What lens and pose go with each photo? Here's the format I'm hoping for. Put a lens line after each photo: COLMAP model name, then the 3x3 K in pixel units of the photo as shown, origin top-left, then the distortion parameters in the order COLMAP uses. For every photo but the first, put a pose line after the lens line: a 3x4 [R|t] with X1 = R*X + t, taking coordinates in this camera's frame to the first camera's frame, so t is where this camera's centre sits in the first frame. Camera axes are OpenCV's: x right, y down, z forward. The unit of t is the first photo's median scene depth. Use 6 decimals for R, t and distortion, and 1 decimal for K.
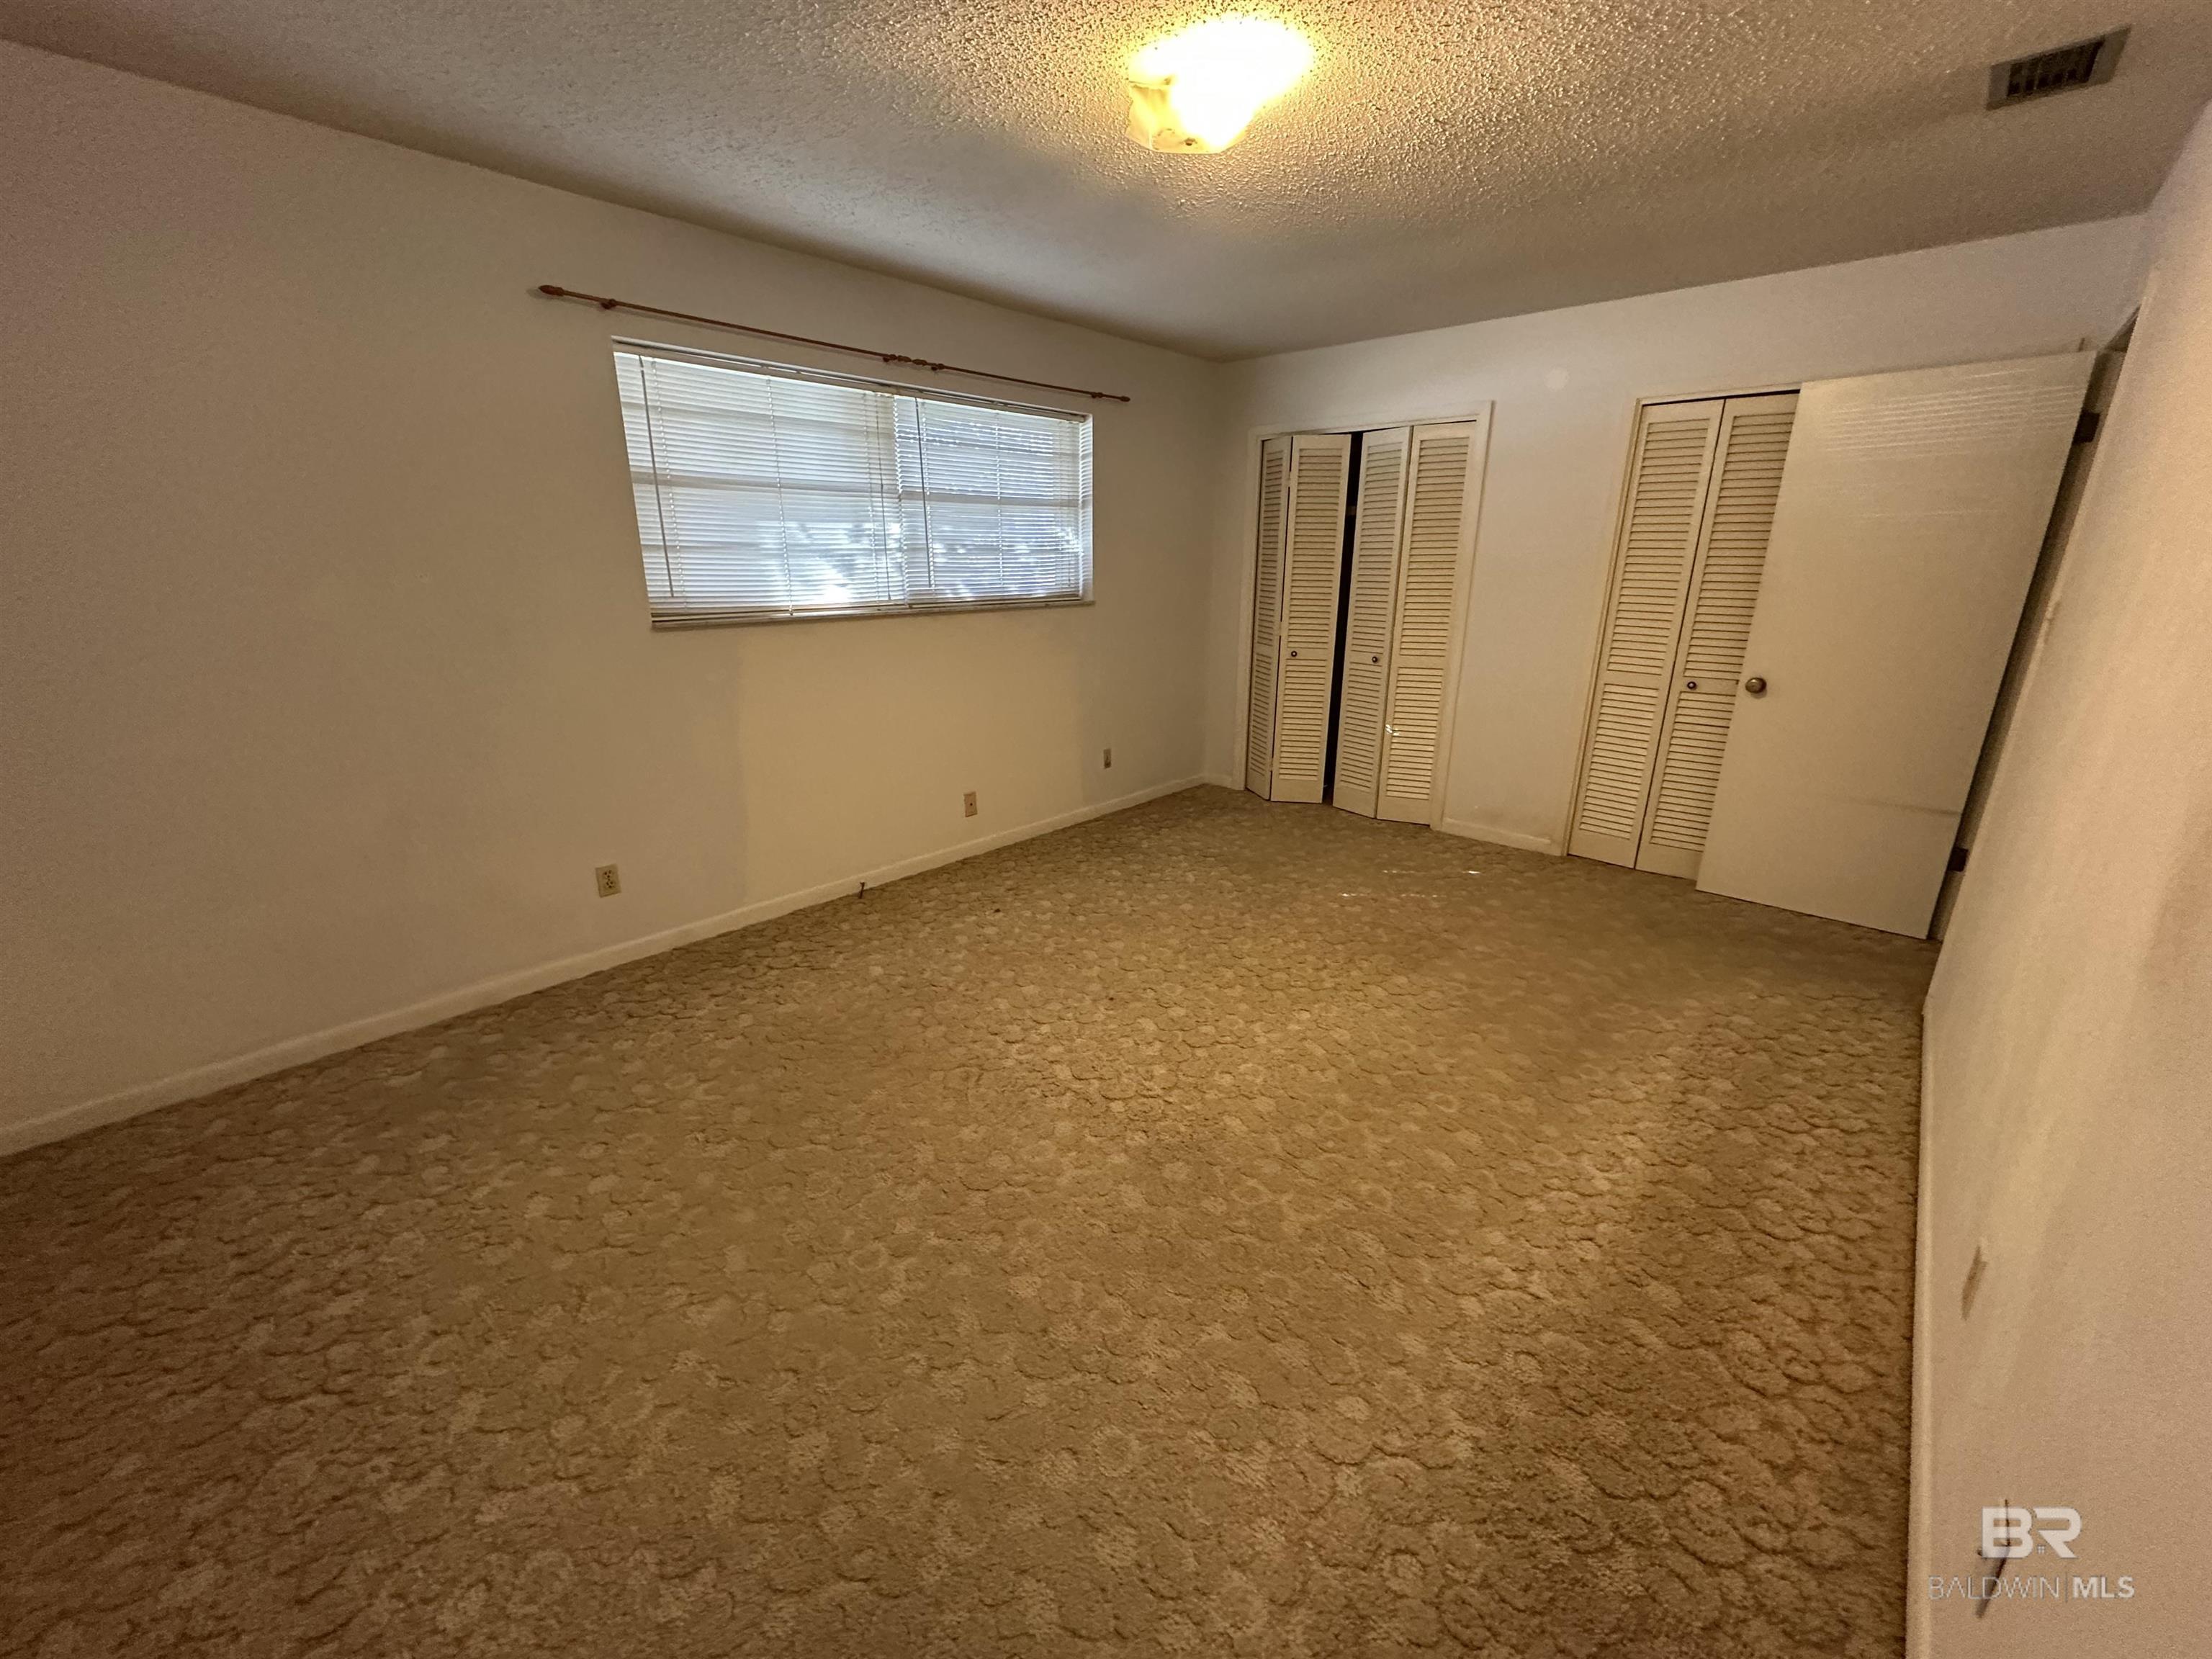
lens RADIAL K [[883.1, 0, 1112.3], [0, 883.1, 823.8], [0, 0, 1]] dist [-0.000913, 0.000570]
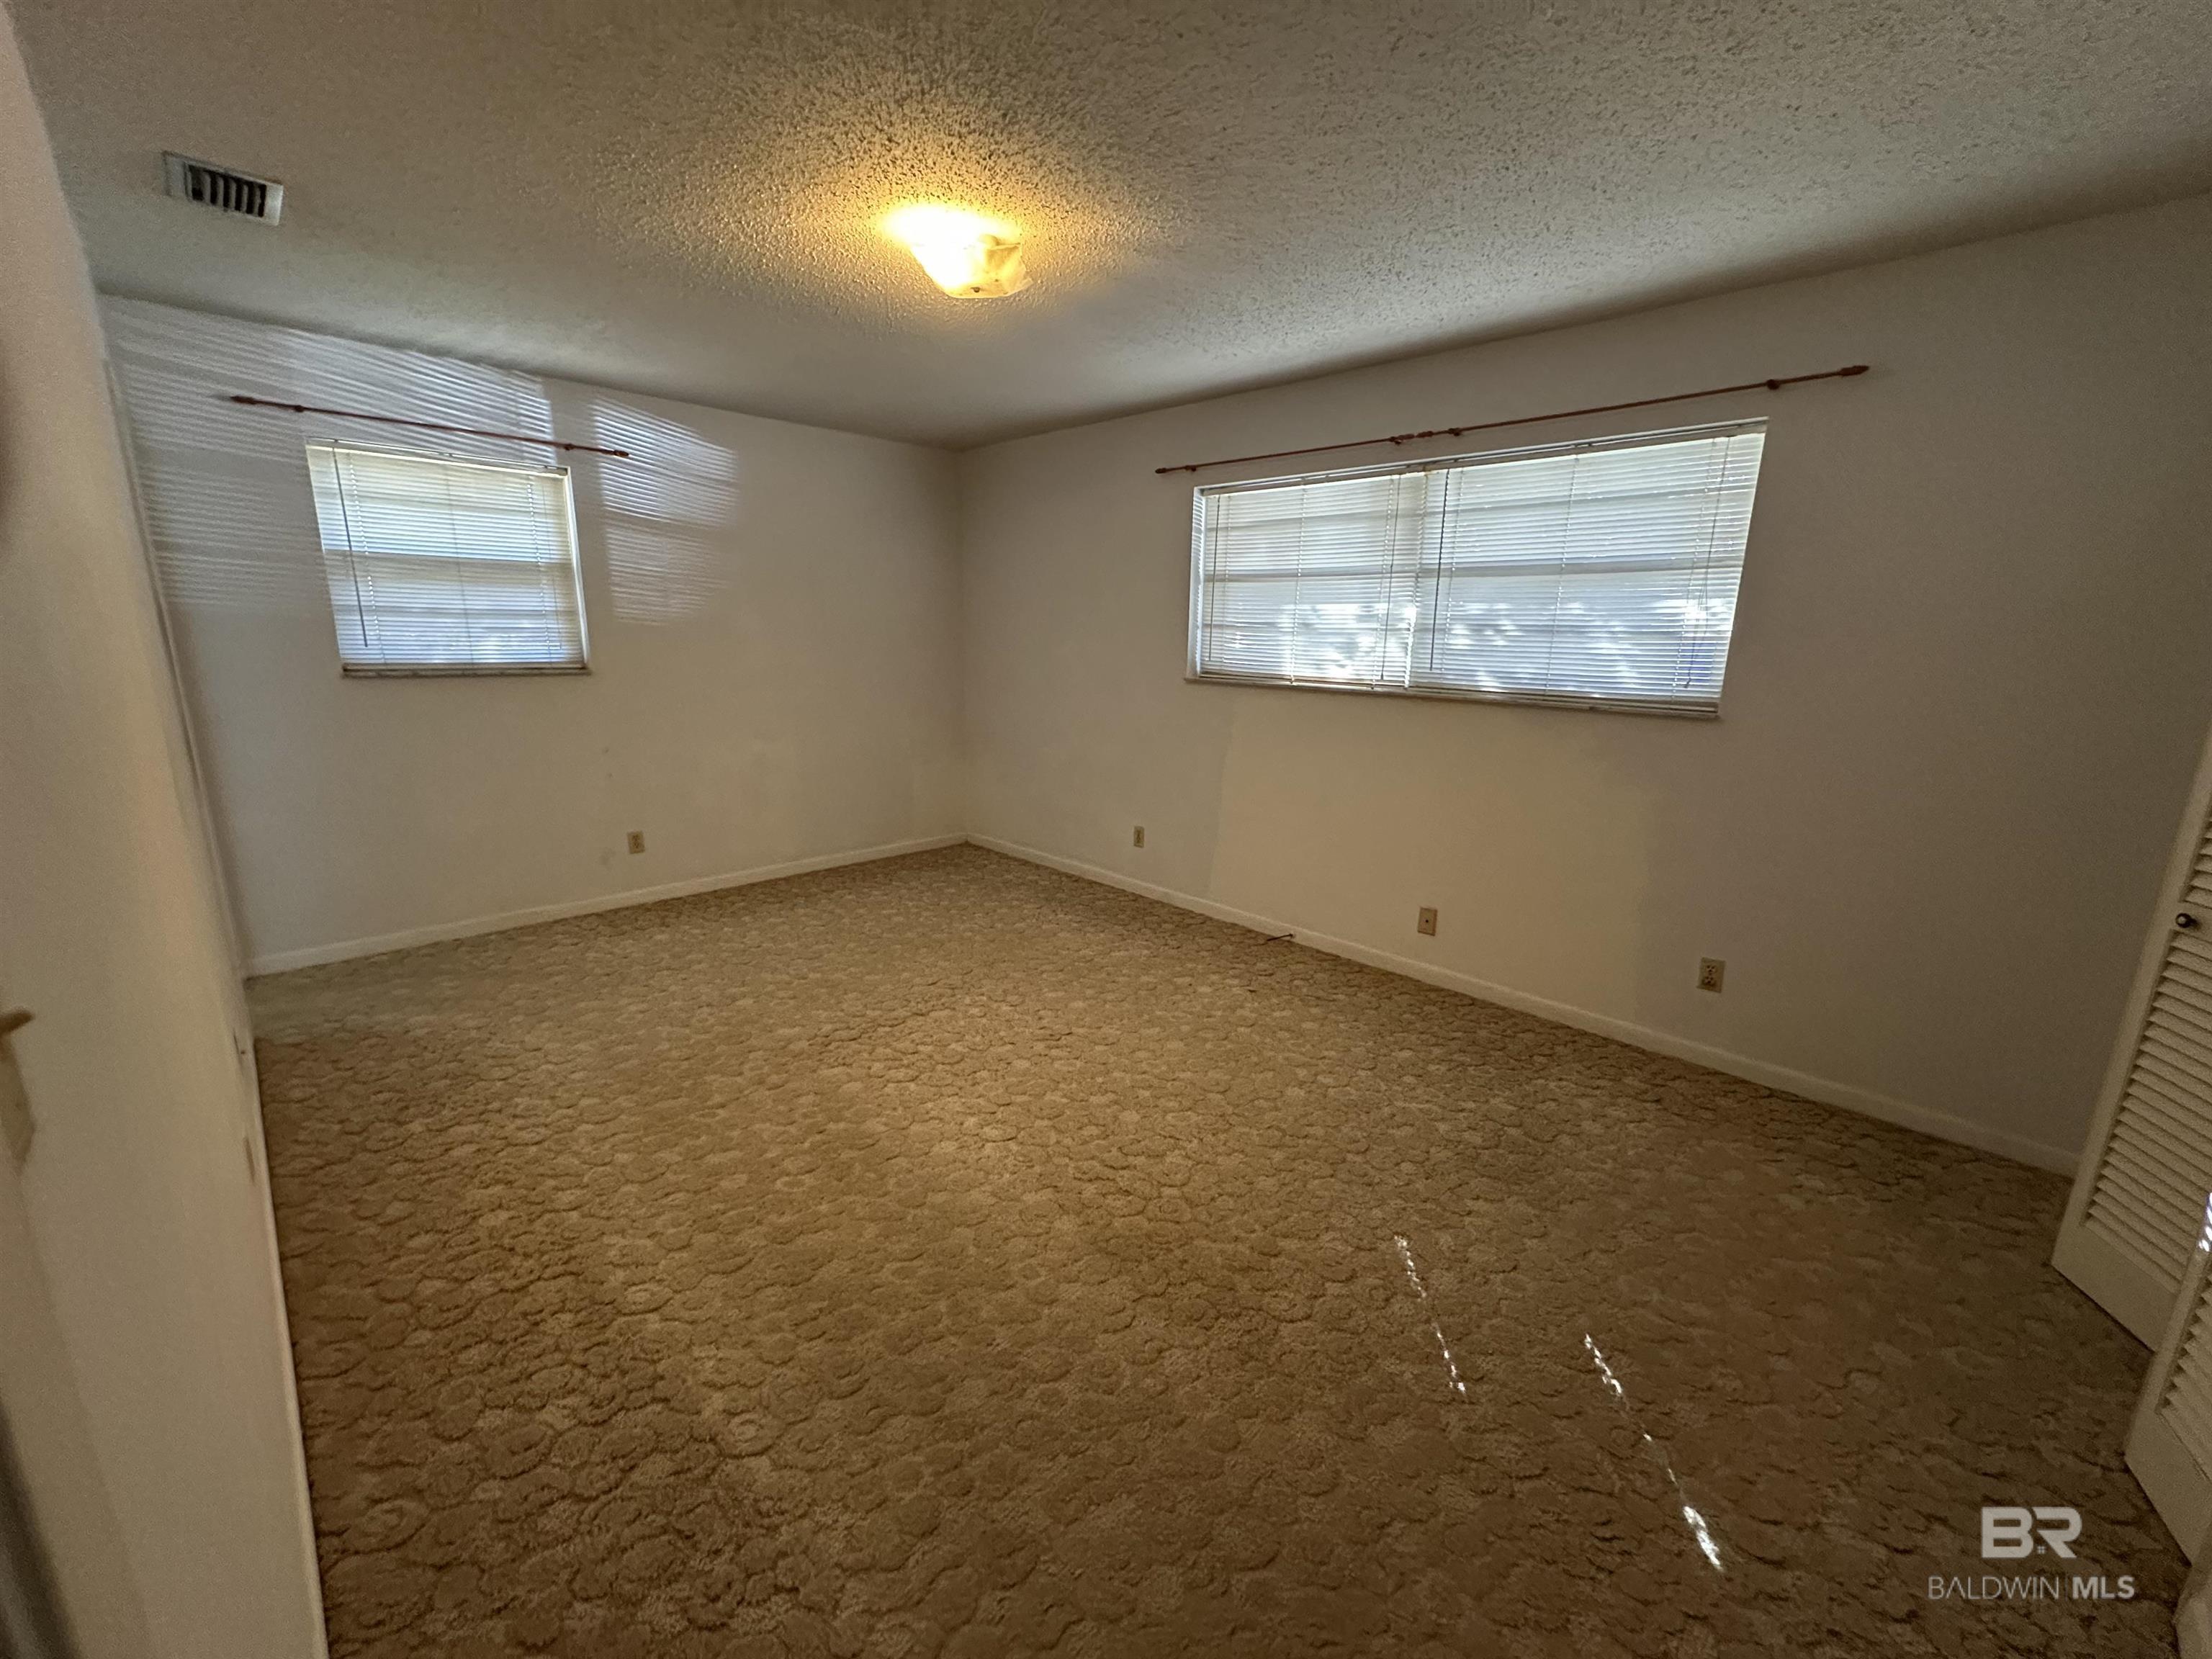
lens RADIAL K [[883.1, 0, 1112.7], [0, 883.1, 832.3], [0, 0, 1]] dist [-0.000913, 0.000570]
pose [[-0.047350, 0.222685, -0.973740, 0.772346], [-0.312384, 0.922635, 0.226188, -0.230723], [0.948775, 0.314891, 0.025876, 0.759767]]
